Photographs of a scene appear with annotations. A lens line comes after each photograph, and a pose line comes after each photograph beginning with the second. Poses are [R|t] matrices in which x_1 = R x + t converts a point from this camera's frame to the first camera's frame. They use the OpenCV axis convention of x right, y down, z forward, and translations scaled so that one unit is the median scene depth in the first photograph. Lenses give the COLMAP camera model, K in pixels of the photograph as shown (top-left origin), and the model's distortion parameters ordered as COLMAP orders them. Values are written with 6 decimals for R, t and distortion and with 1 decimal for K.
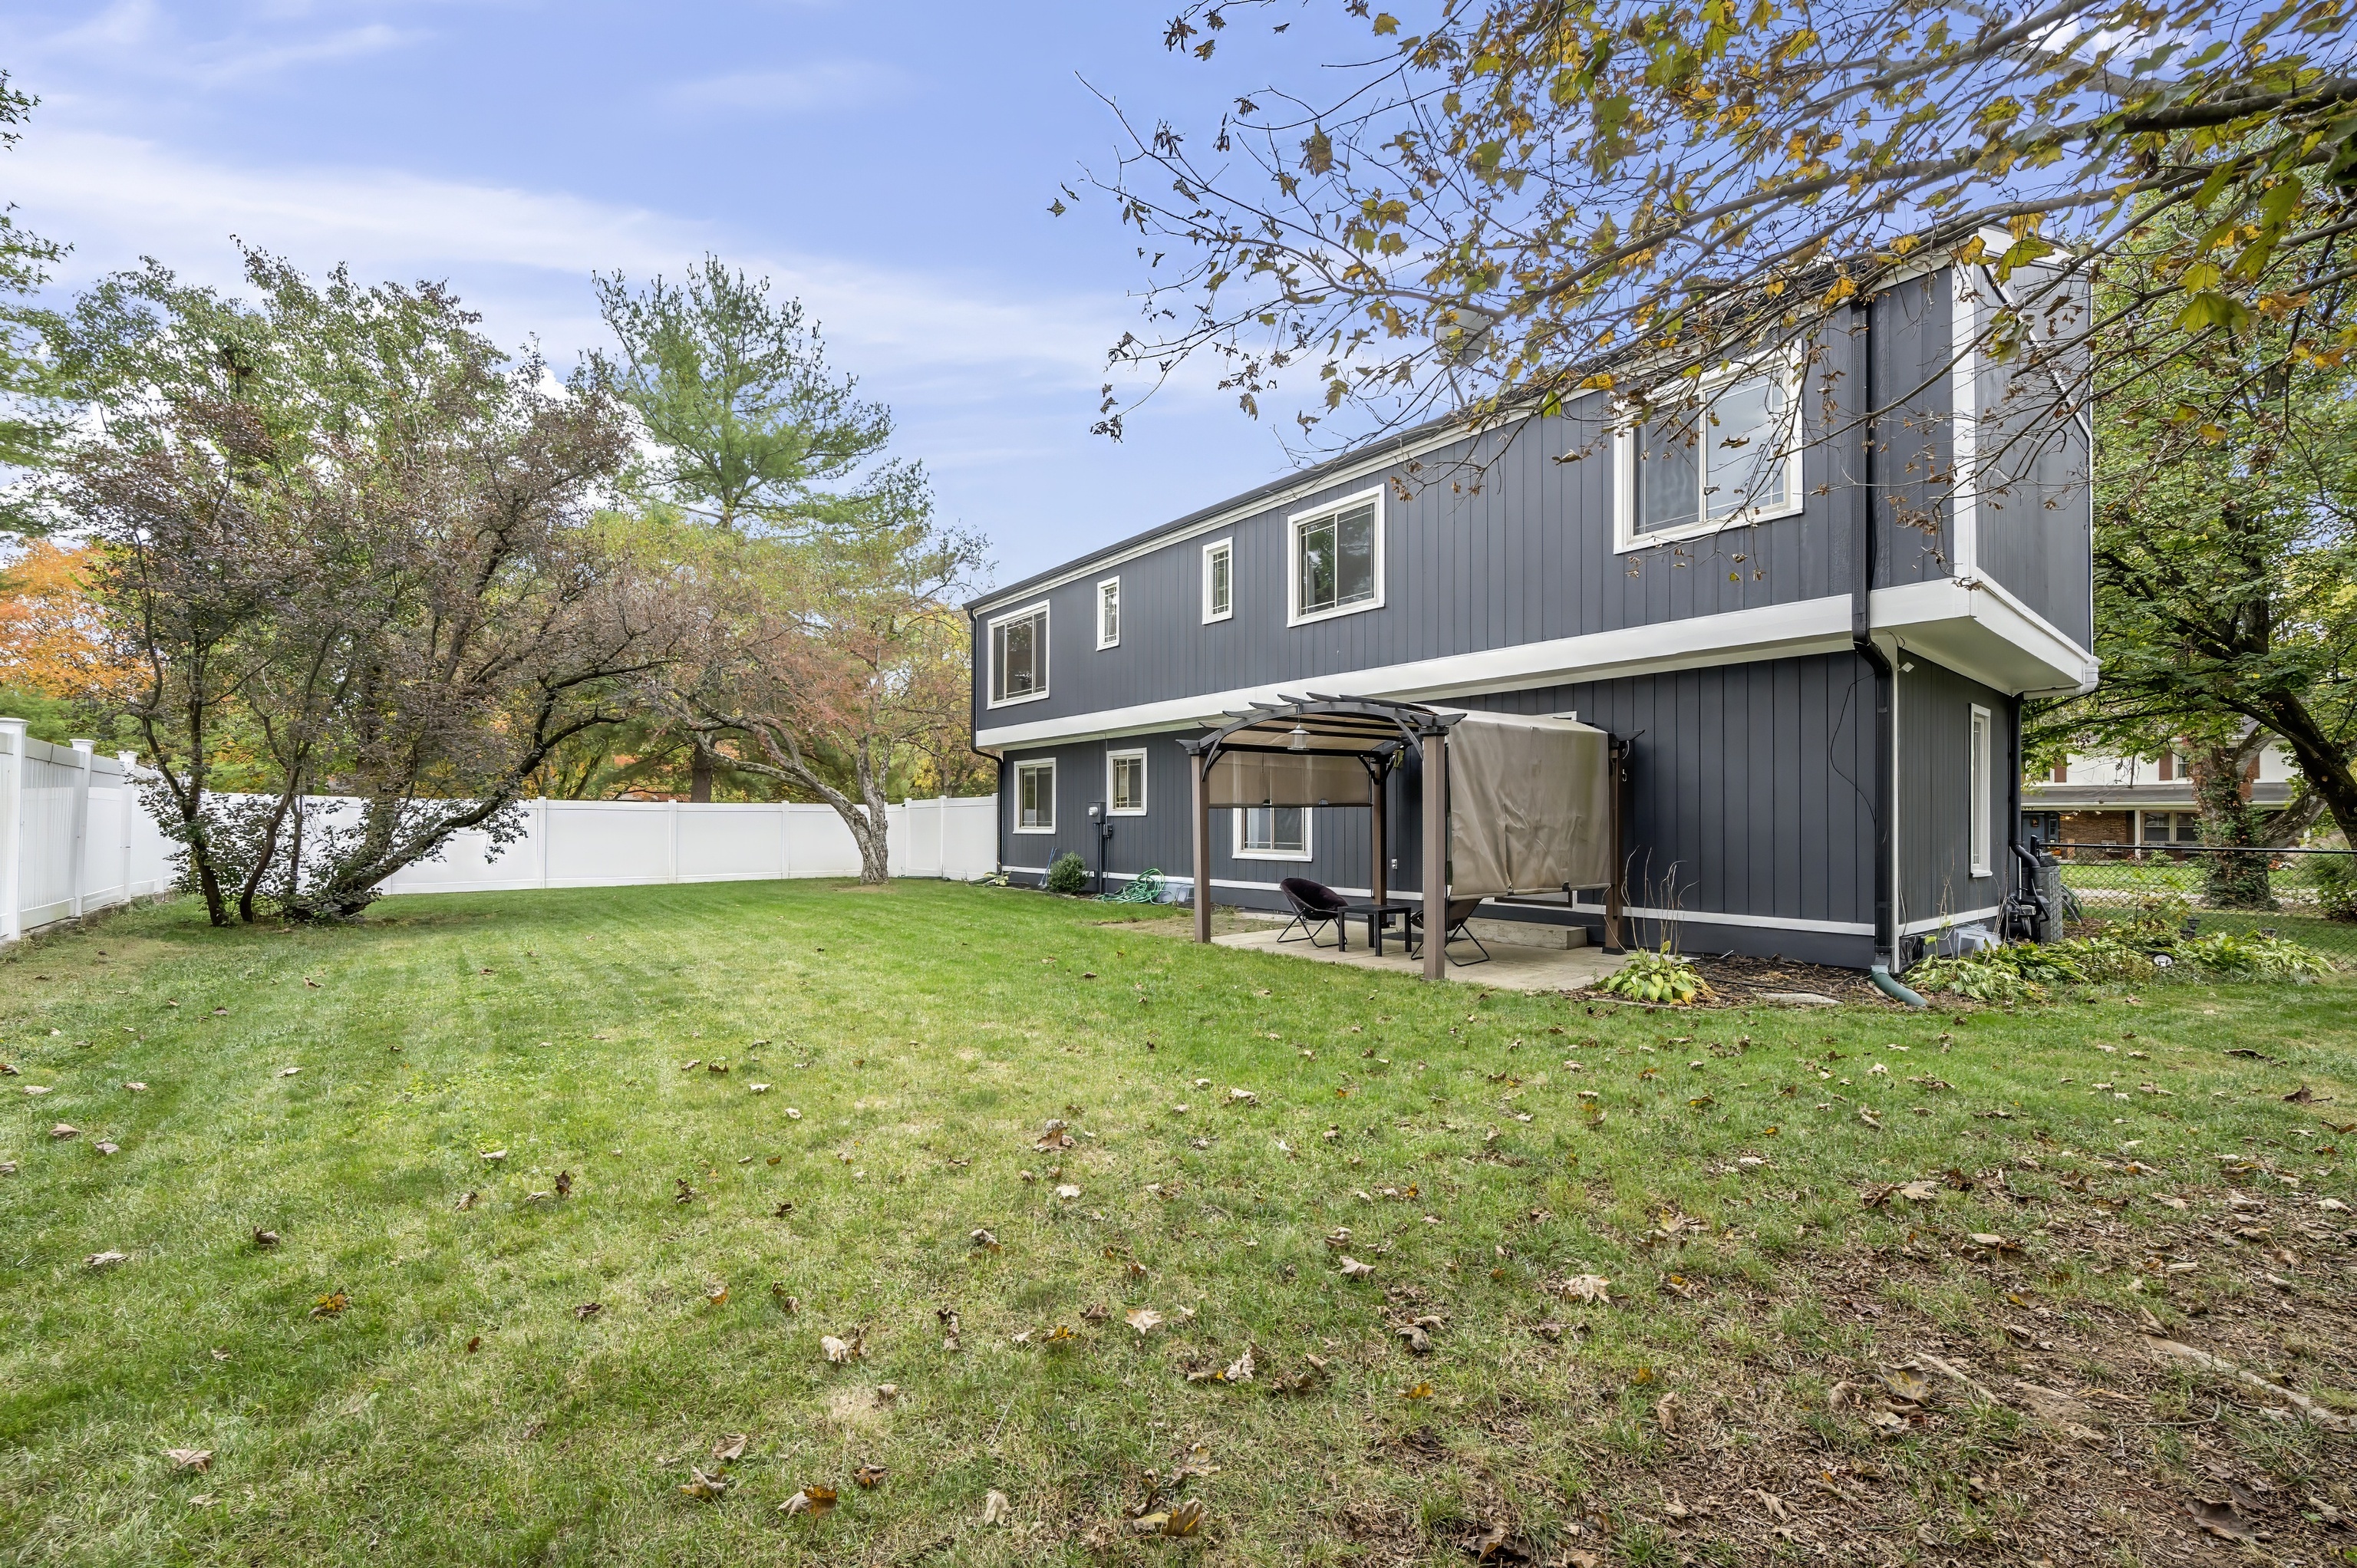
lens RADIAL K [[934.2, 0, 1243.2], [0, 934.2, 815.0], [0, 0, 1]] dist [0.001342, -0.000058]
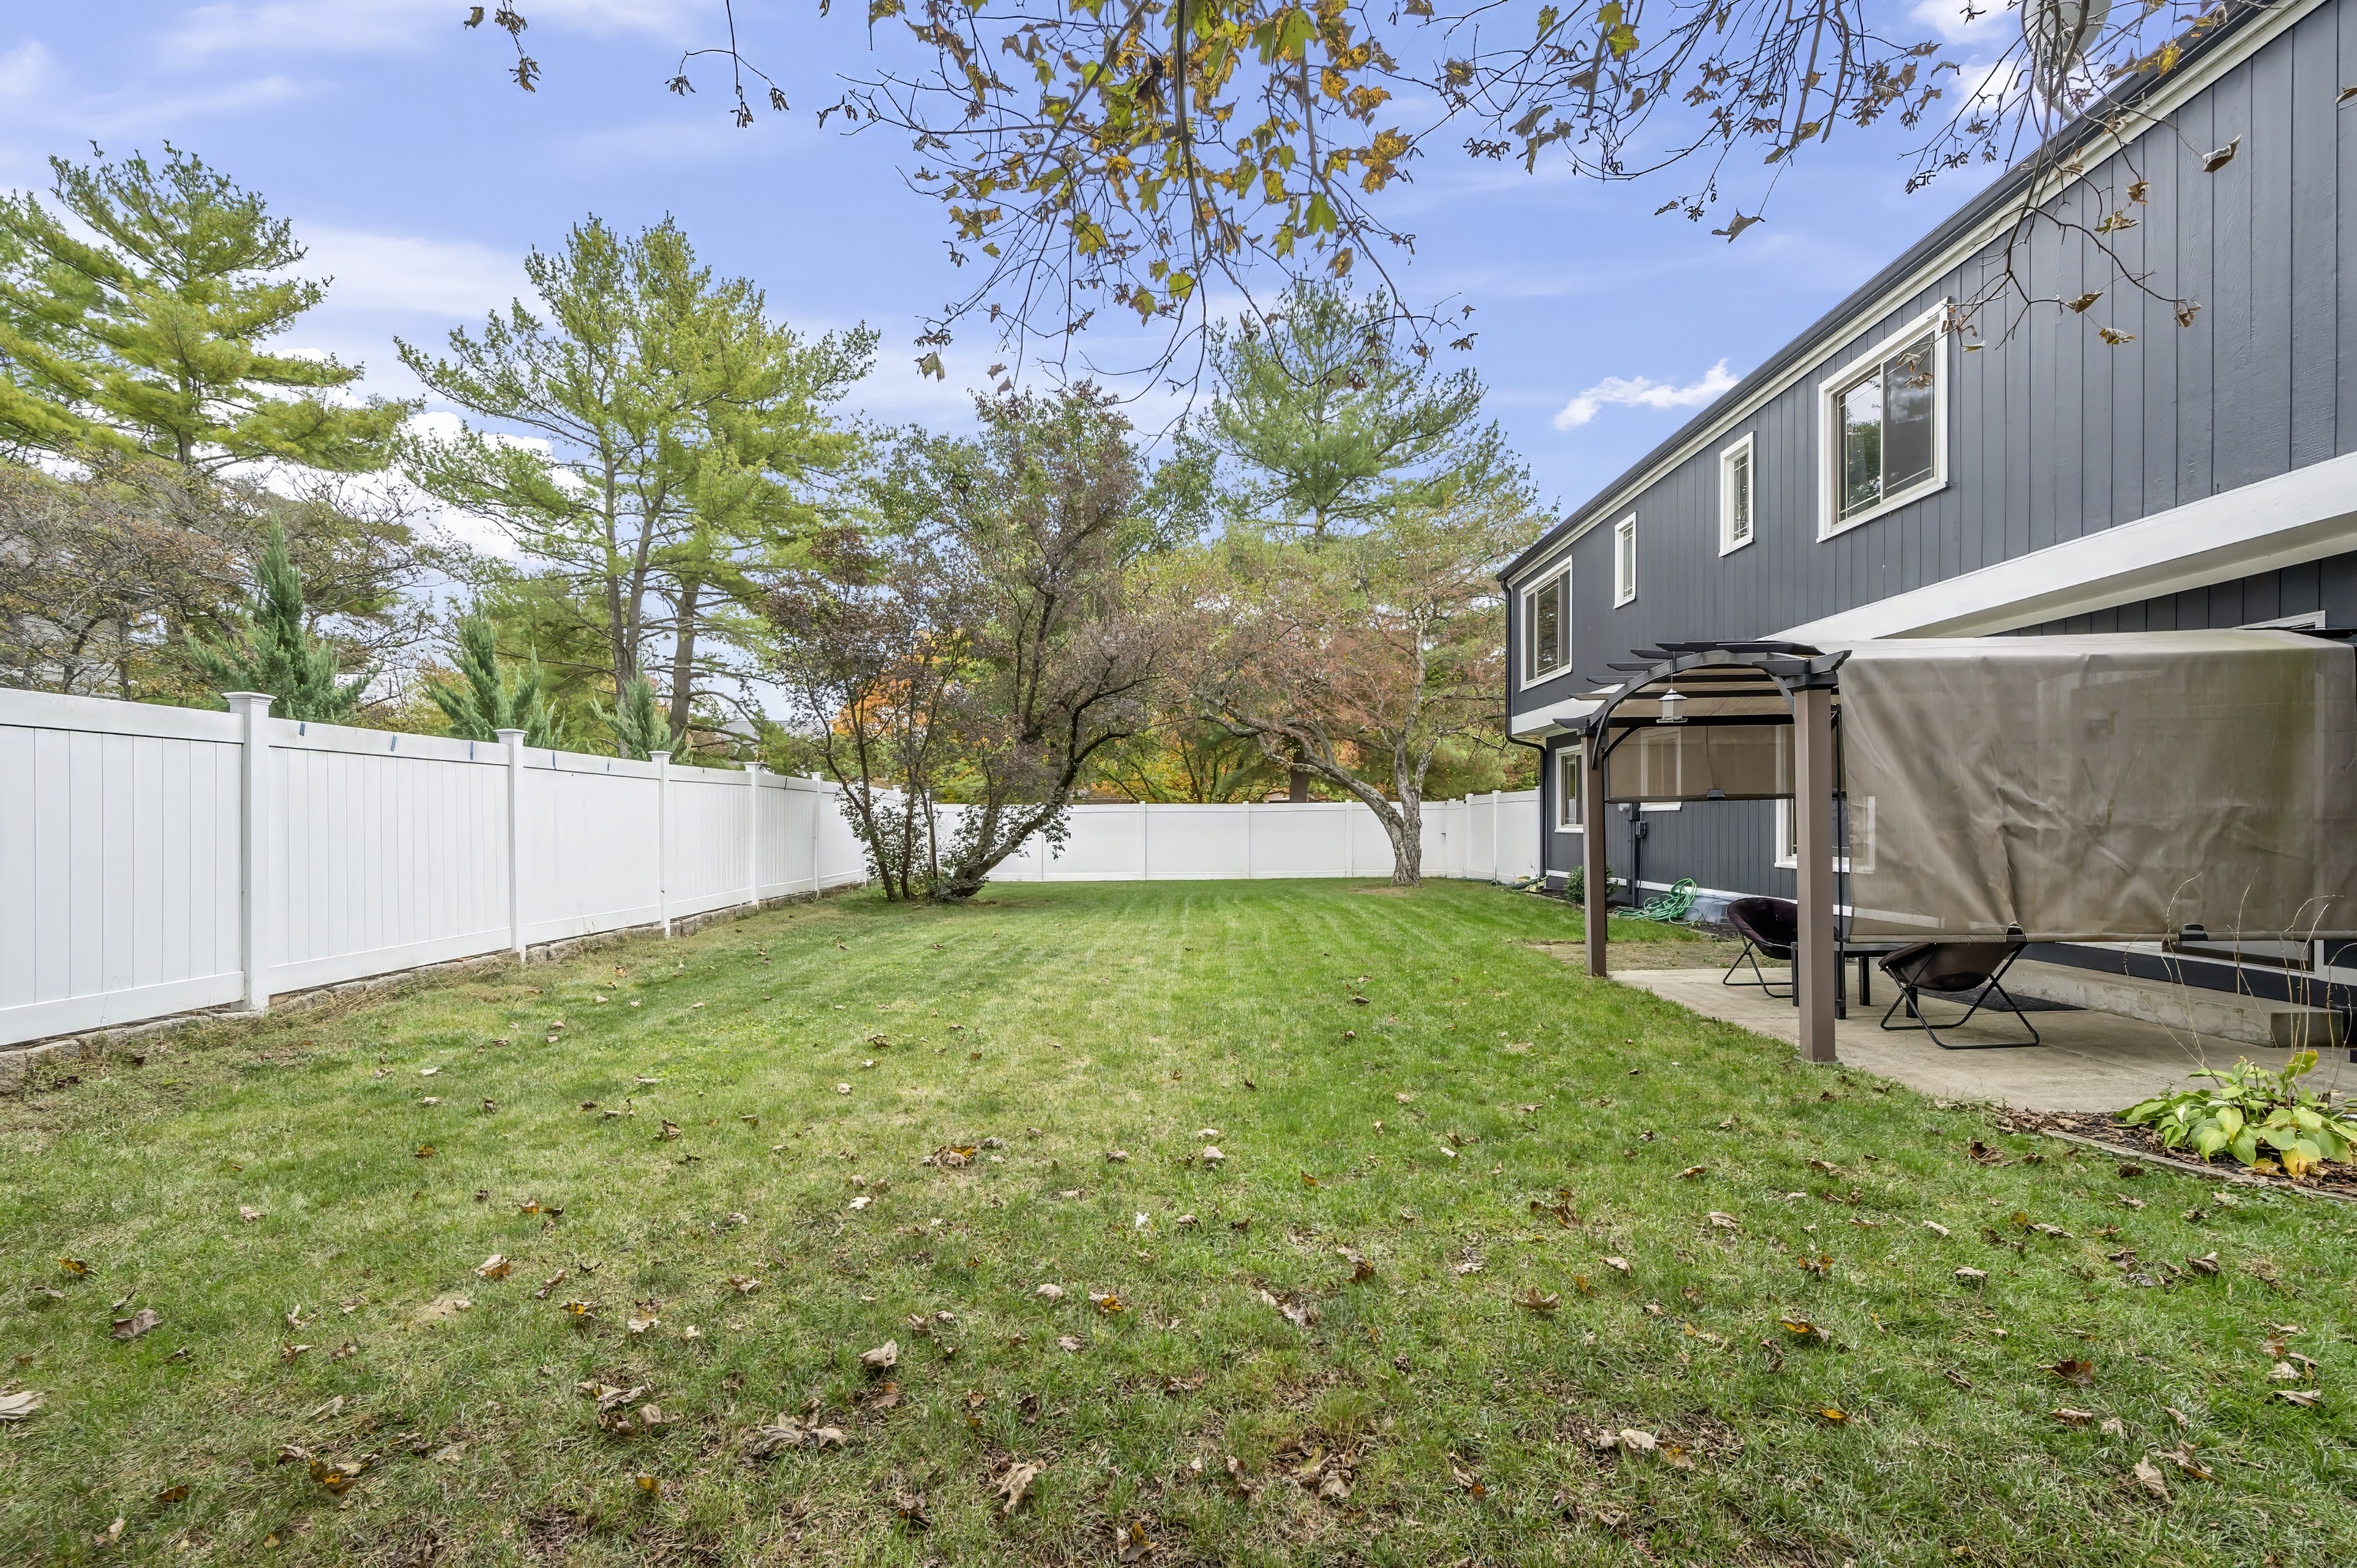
lens RADIAL K [[1028.8, 0, 1175.6], [0, 1028.8, 826.1], [0, 0, 1]] dist [-0.001190, -0.000517]
pose [[0.762999, -0.004724, -0.646382, 0.149427], [0.014688, 0.999842, 0.010031, -0.001188], [0.646233, -0.017148, 0.762948, 0.073923]]
